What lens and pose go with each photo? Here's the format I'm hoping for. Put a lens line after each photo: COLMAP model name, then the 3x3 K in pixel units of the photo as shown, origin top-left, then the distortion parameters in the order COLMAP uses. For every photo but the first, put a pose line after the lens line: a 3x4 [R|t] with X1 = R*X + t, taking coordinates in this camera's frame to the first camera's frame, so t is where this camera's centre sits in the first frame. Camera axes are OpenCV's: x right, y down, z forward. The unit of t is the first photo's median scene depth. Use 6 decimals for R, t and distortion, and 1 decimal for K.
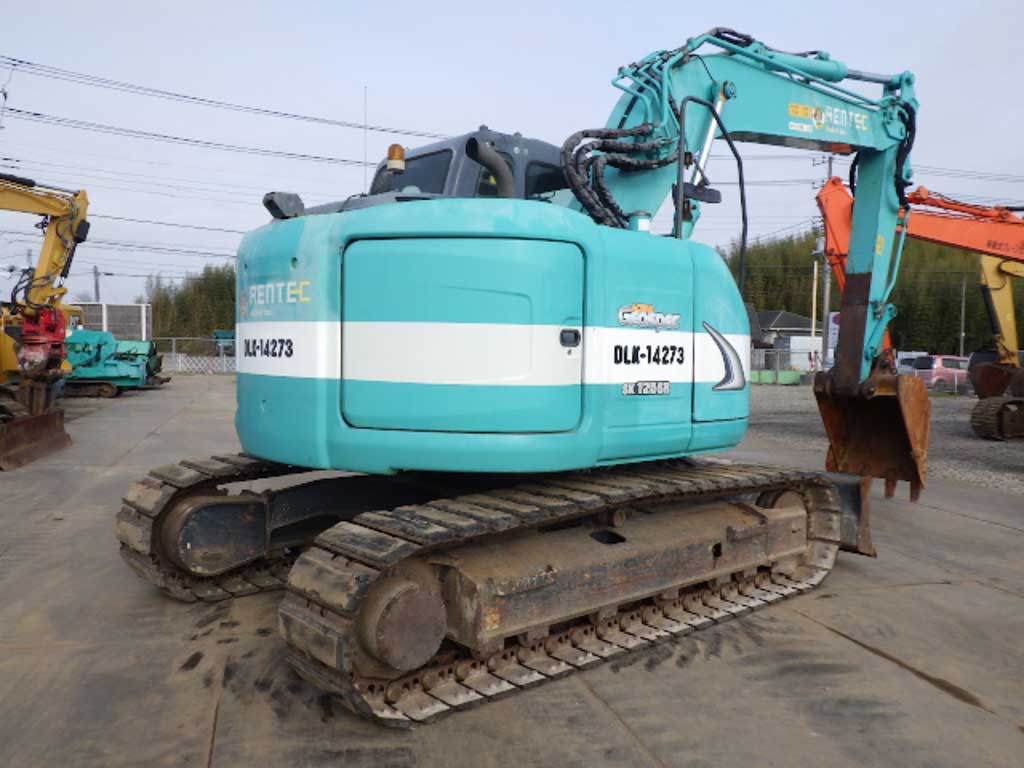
lens RADIAL K [[830.6, 0, 512.0], [0, 830.6, 384.0], [0, 0, 1]] dist [0.041961, -0.004771]
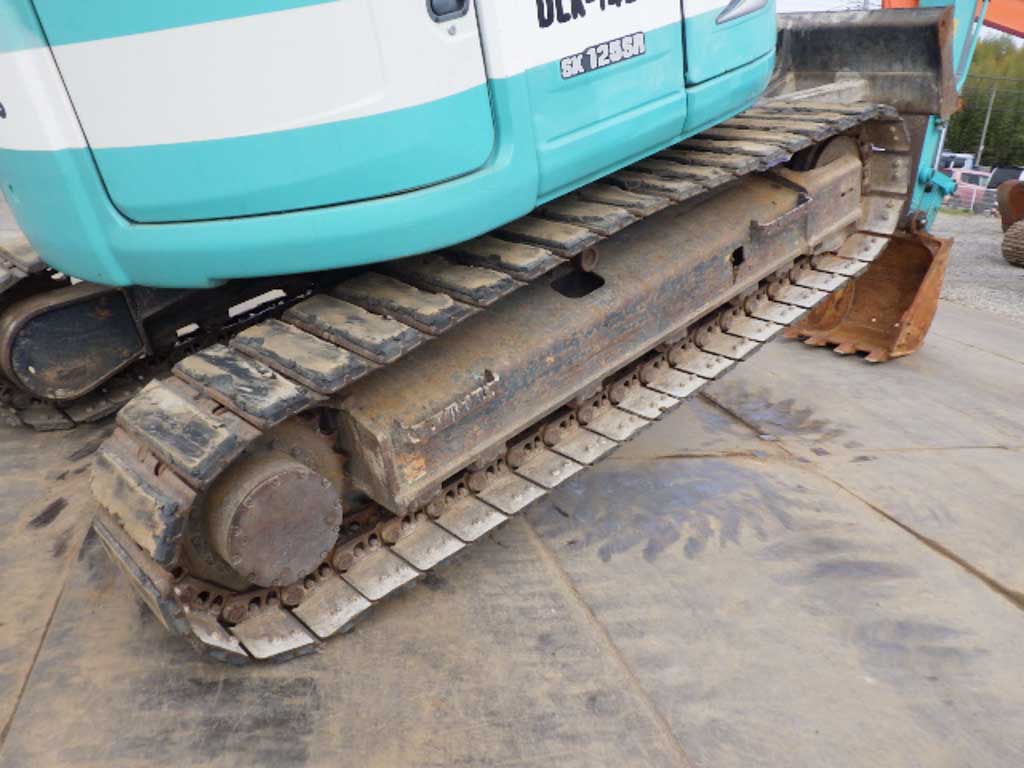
lens RADIAL K [[848.5, 0, 512.0], [0, 848.5, 384.0], [0, 0, 1]] dist [0.035570, -0.058567]
pose [[0.985325, -0.156988, -0.067007, 0.101379], [0.170421, 0.882749, 0.437848, -0.066679], [-0.009586, -0.442842, 0.896549, 0.348203]]
